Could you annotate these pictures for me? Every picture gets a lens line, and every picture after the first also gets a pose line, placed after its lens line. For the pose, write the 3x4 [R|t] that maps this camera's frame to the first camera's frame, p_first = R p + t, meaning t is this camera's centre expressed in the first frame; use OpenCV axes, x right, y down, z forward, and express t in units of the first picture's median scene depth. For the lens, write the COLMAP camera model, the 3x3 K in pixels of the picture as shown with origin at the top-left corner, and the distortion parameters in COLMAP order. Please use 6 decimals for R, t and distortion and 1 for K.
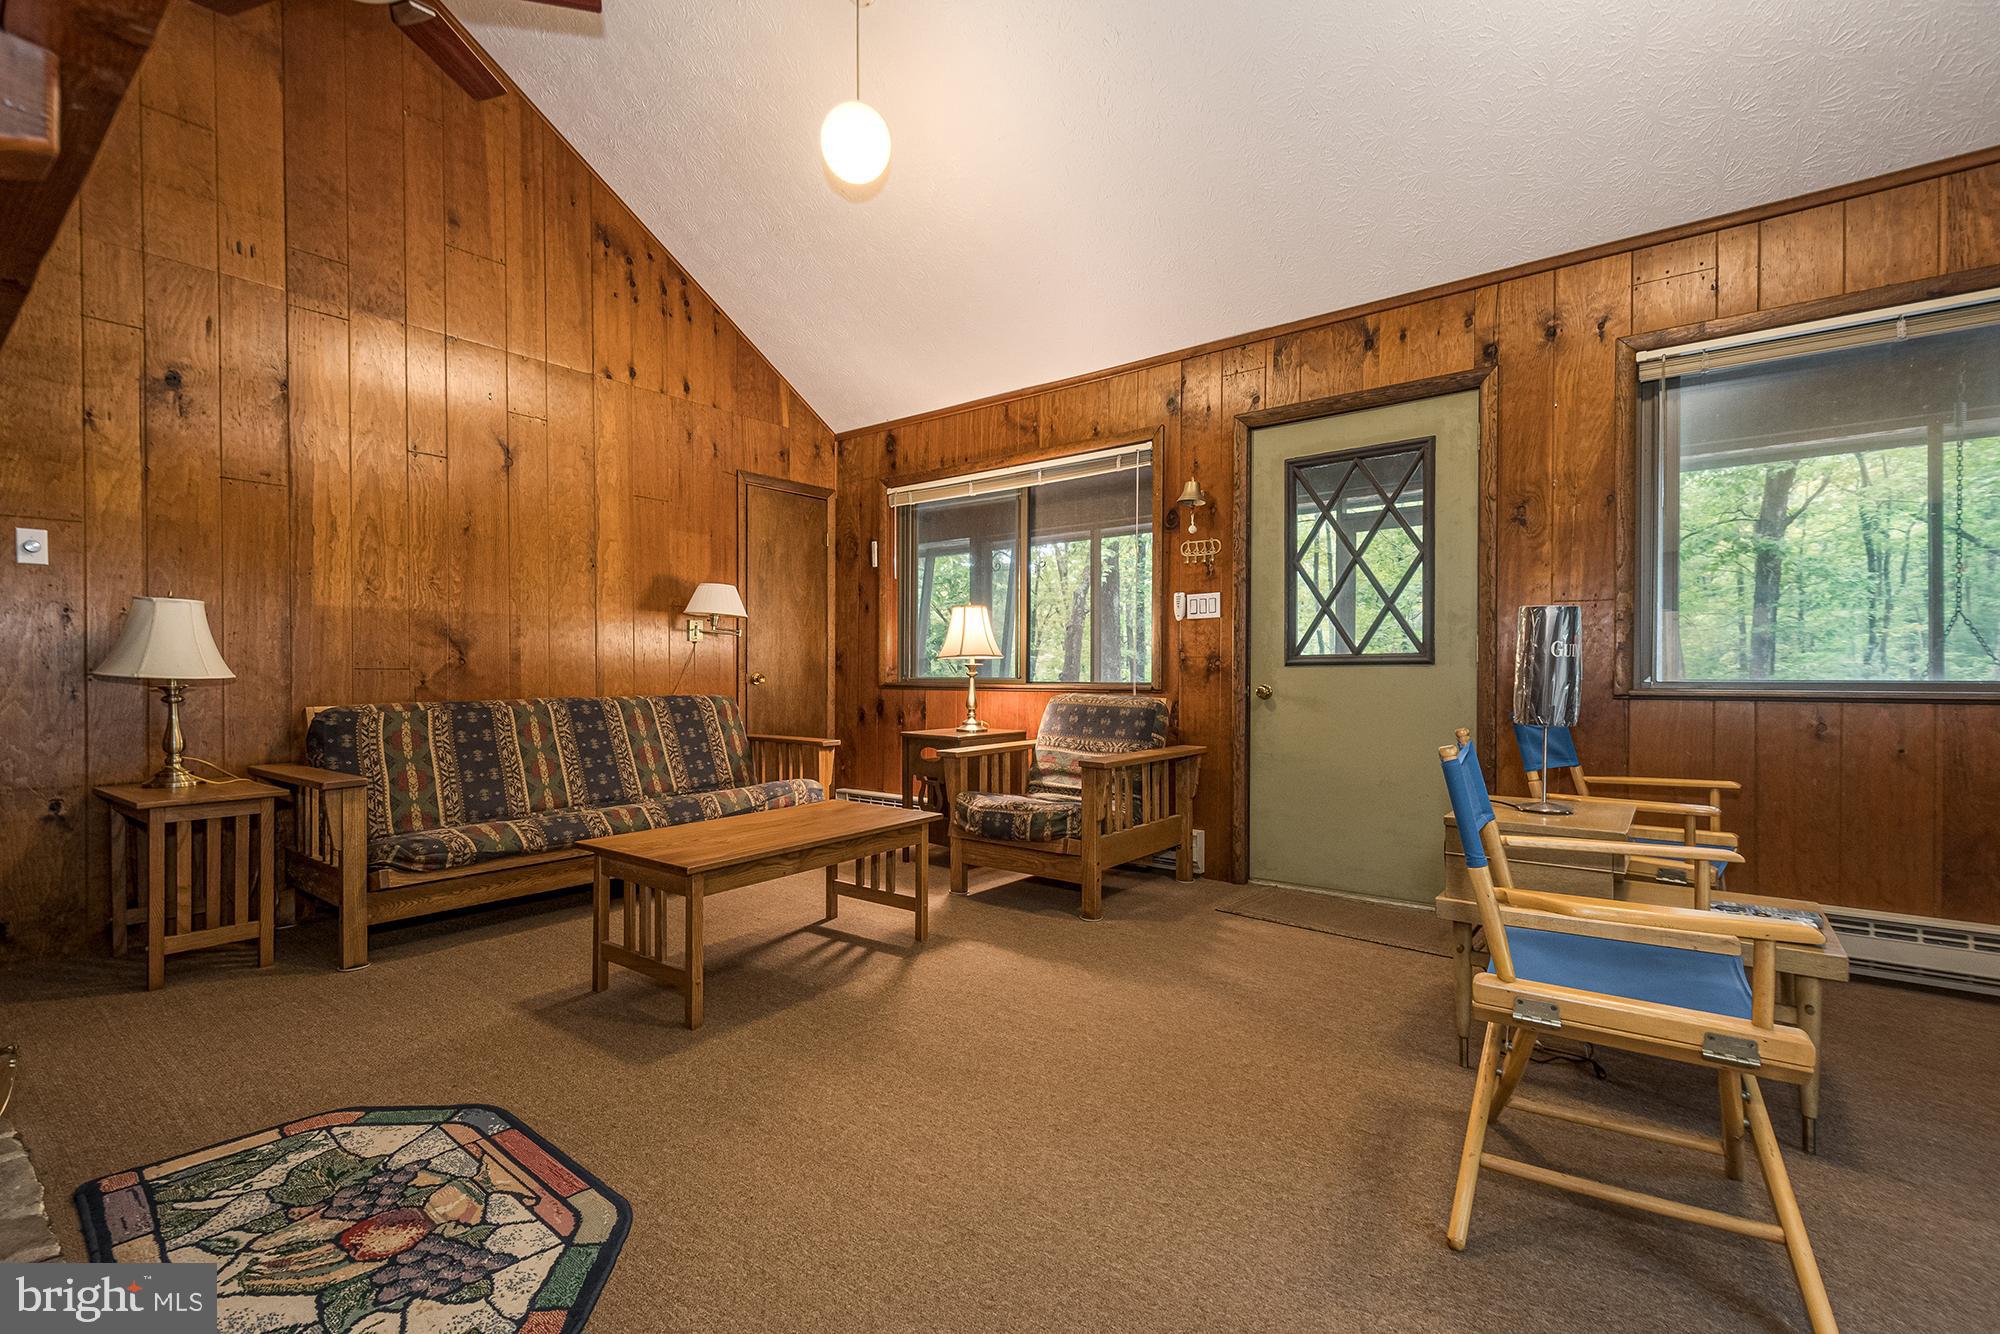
lens RADIAL K [[881.4, 0, 982.1], [0, 881.4, 678.9], [0, 0, 1]] dist [0.015038, -0.000427]
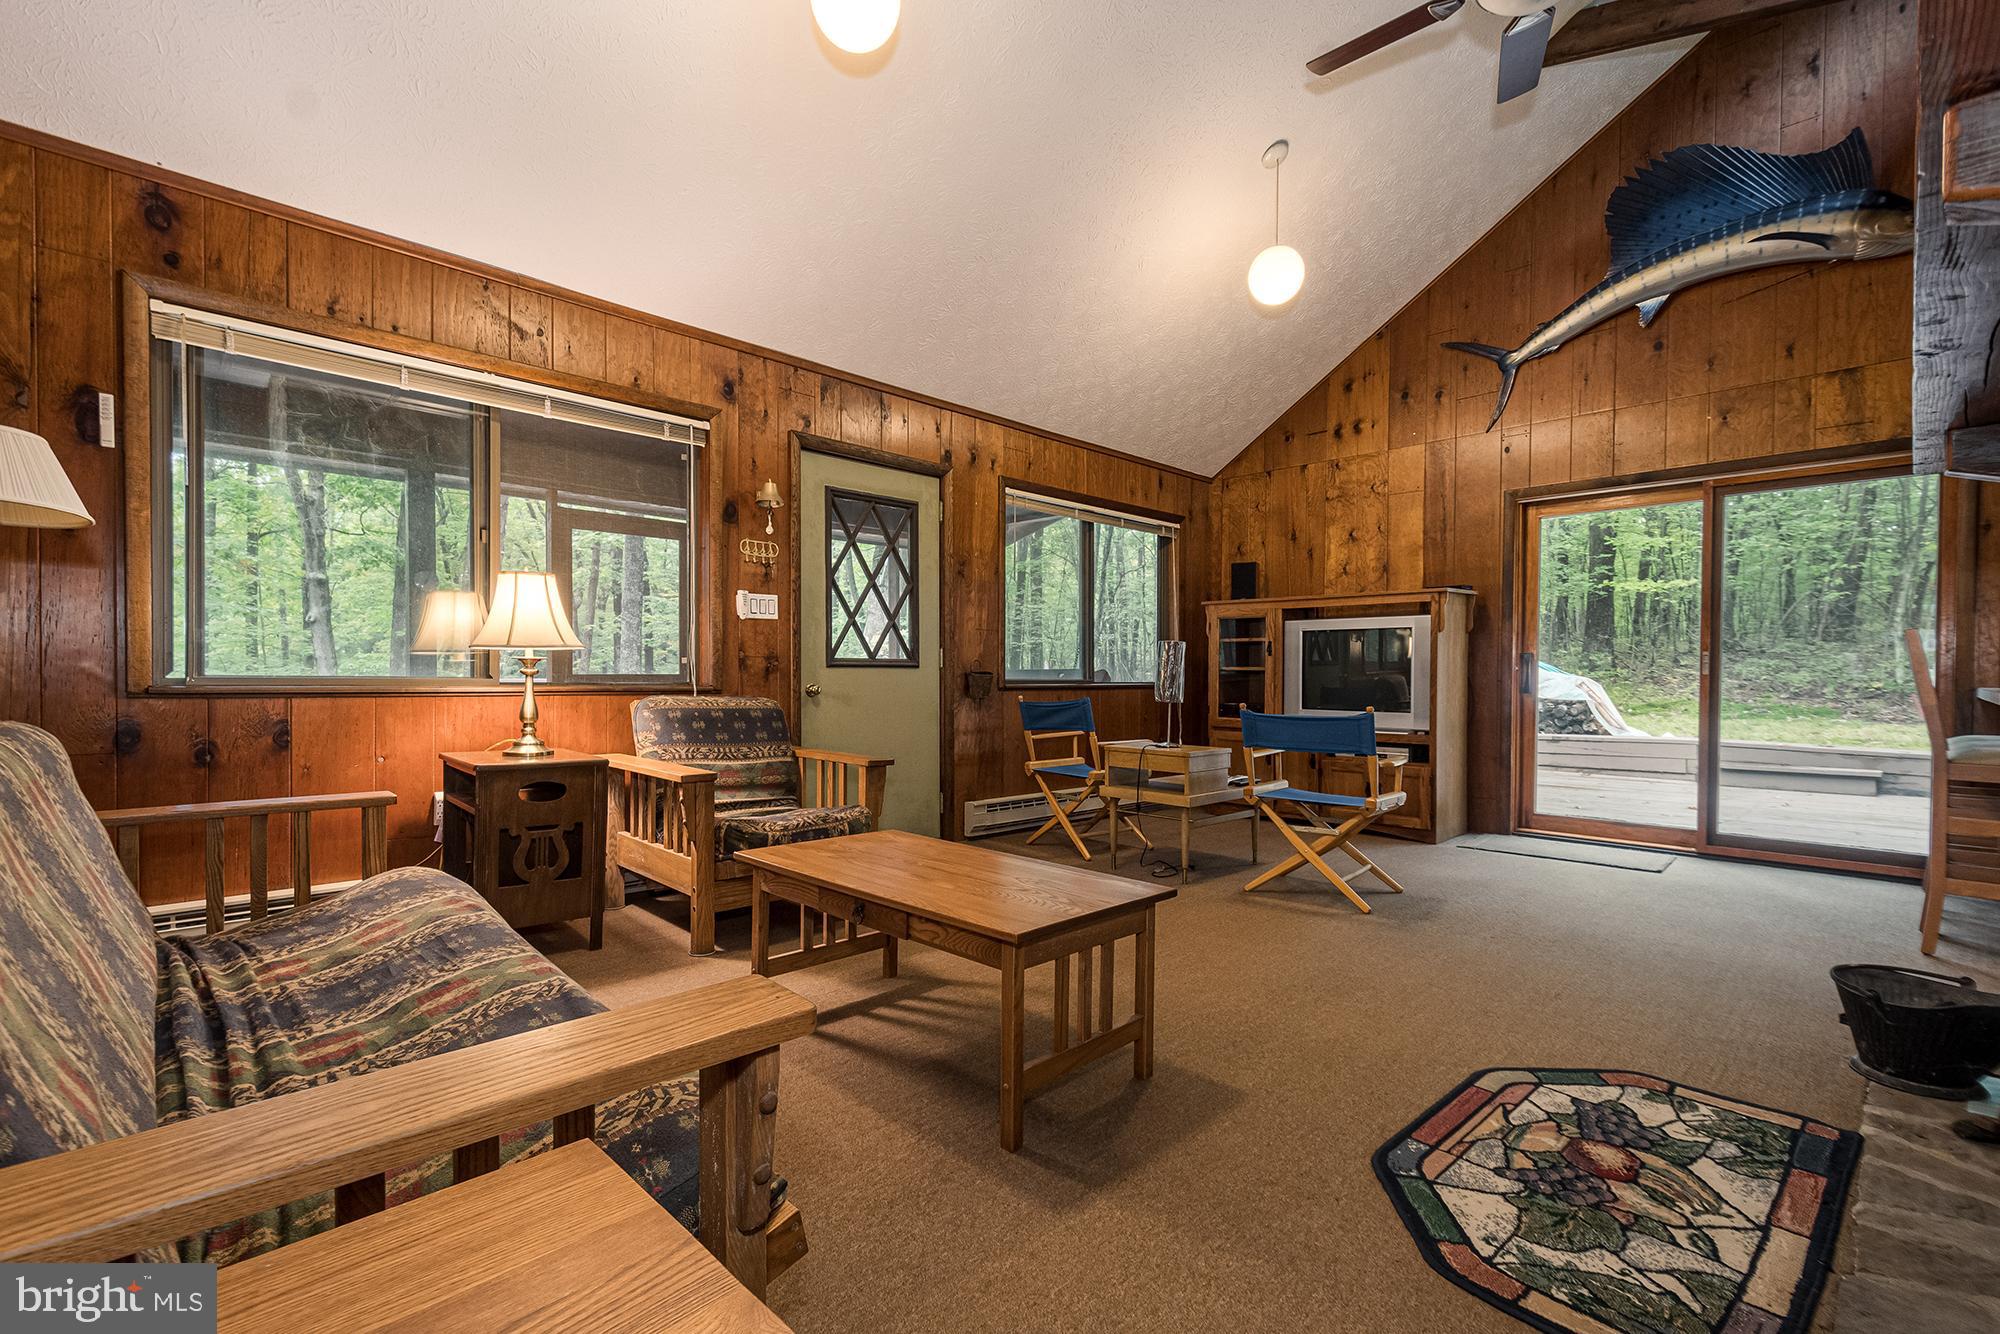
lens RADIAL K [[881.4, 0, 982.1], [0, 881.4, 678.9], [0, 0, 1]] dist [0.015038, -0.000427]
pose [[0.137537, -0.002976, 0.990492, -0.769835], [-0.002446, 0.999991, 0.003344, -0.003567], [-0.990494, -0.002882, 0.137529, 0.654909]]
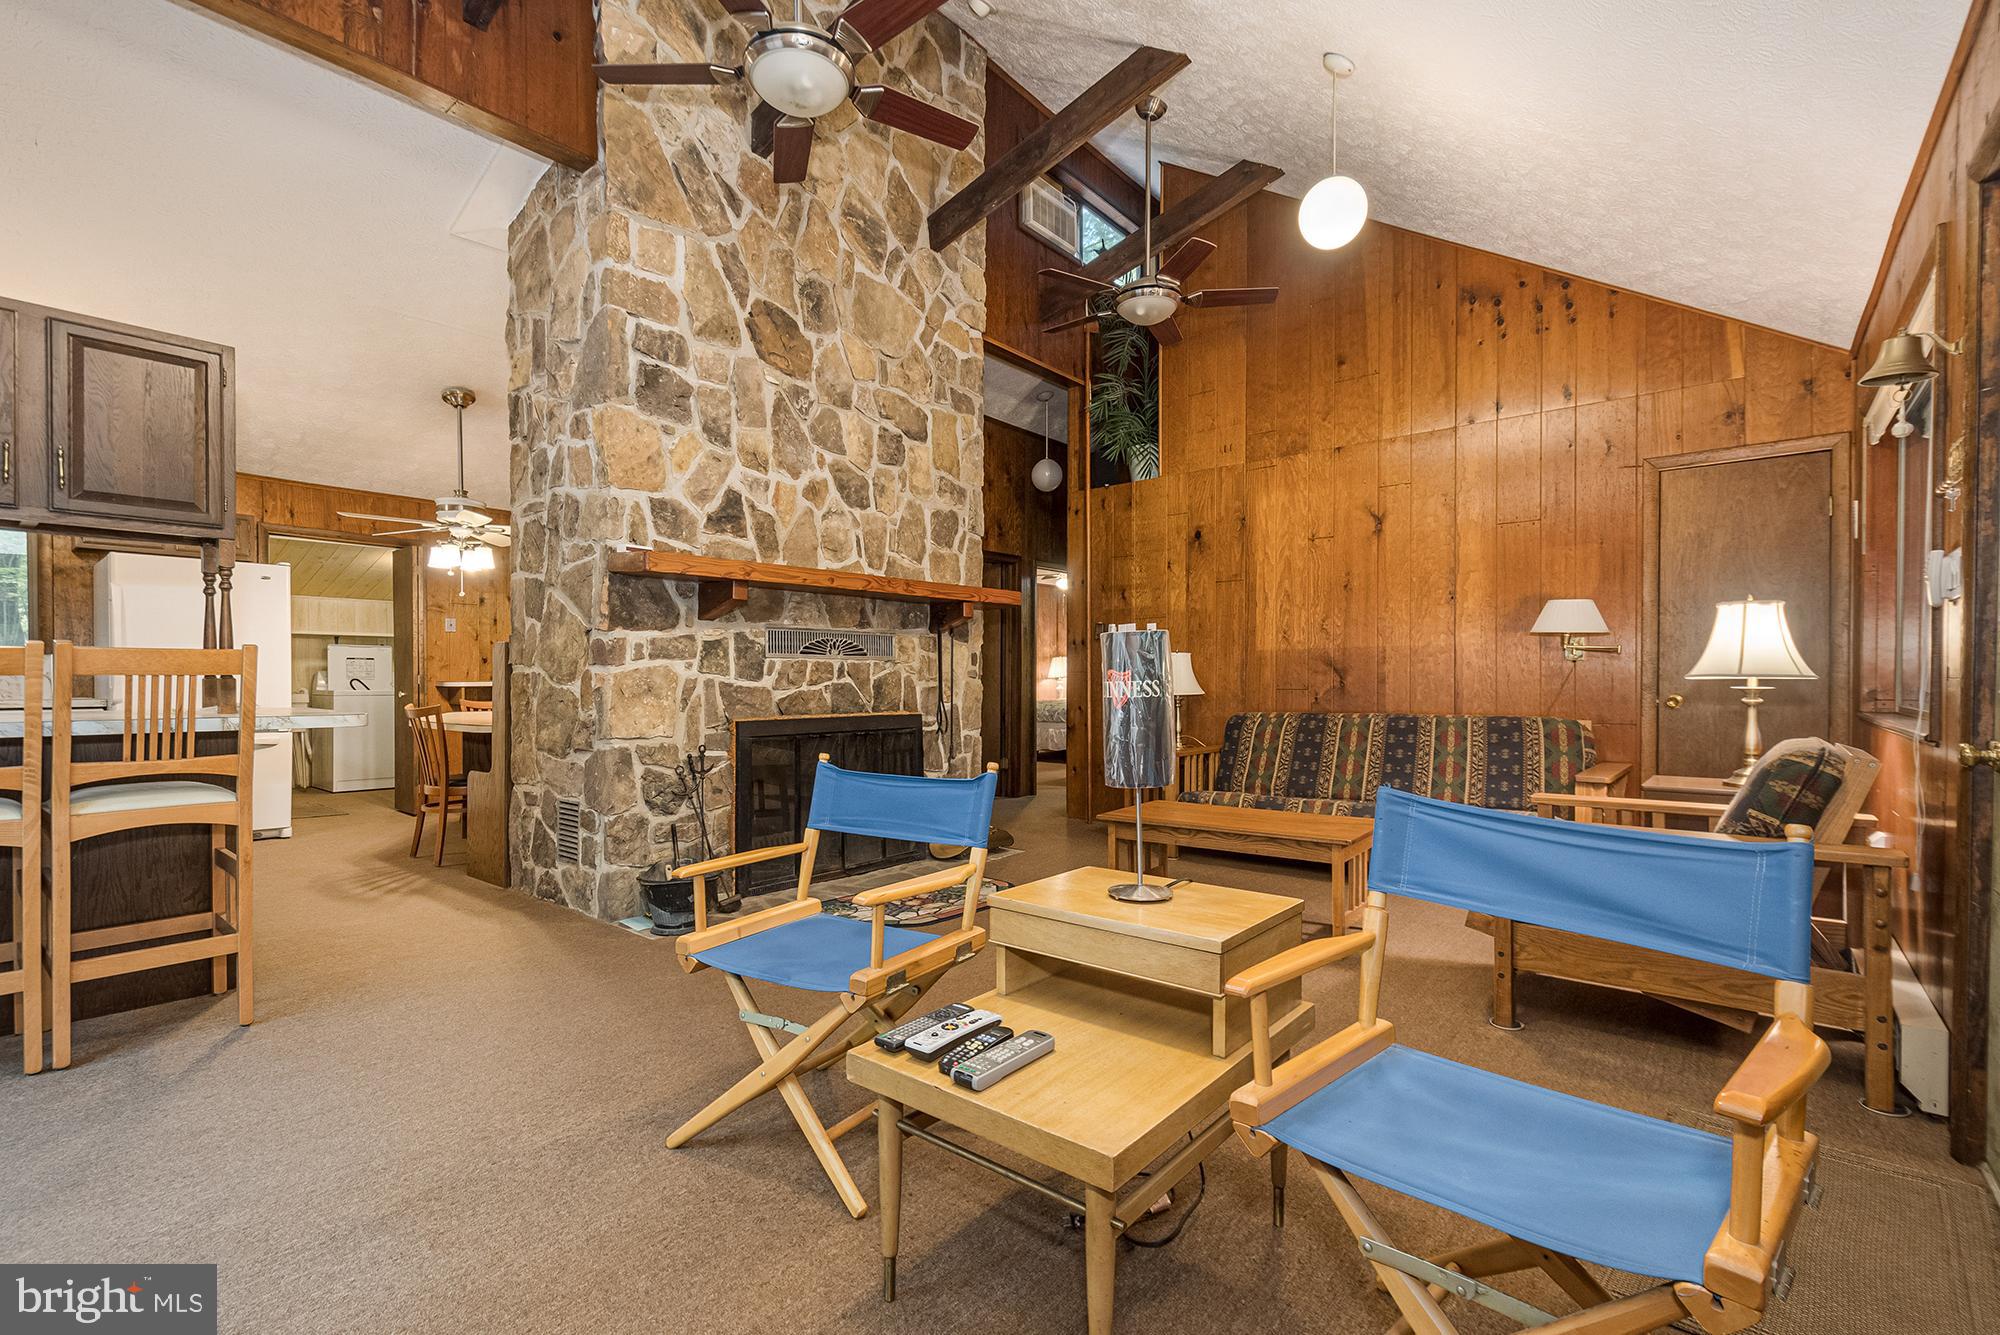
lens RADIAL K [[881.4, 0, 982.1], [0, 881.4, 679.4], [0, 0, 1]] dist [0.015038, -0.000427]
pose [[-0.021536, 0.001775, -0.999766, 0.820602], [-0.001377, 0.999997, 0.001805, -0.029440], [0.999767, 0.001416, -0.021533, 0.501148]]
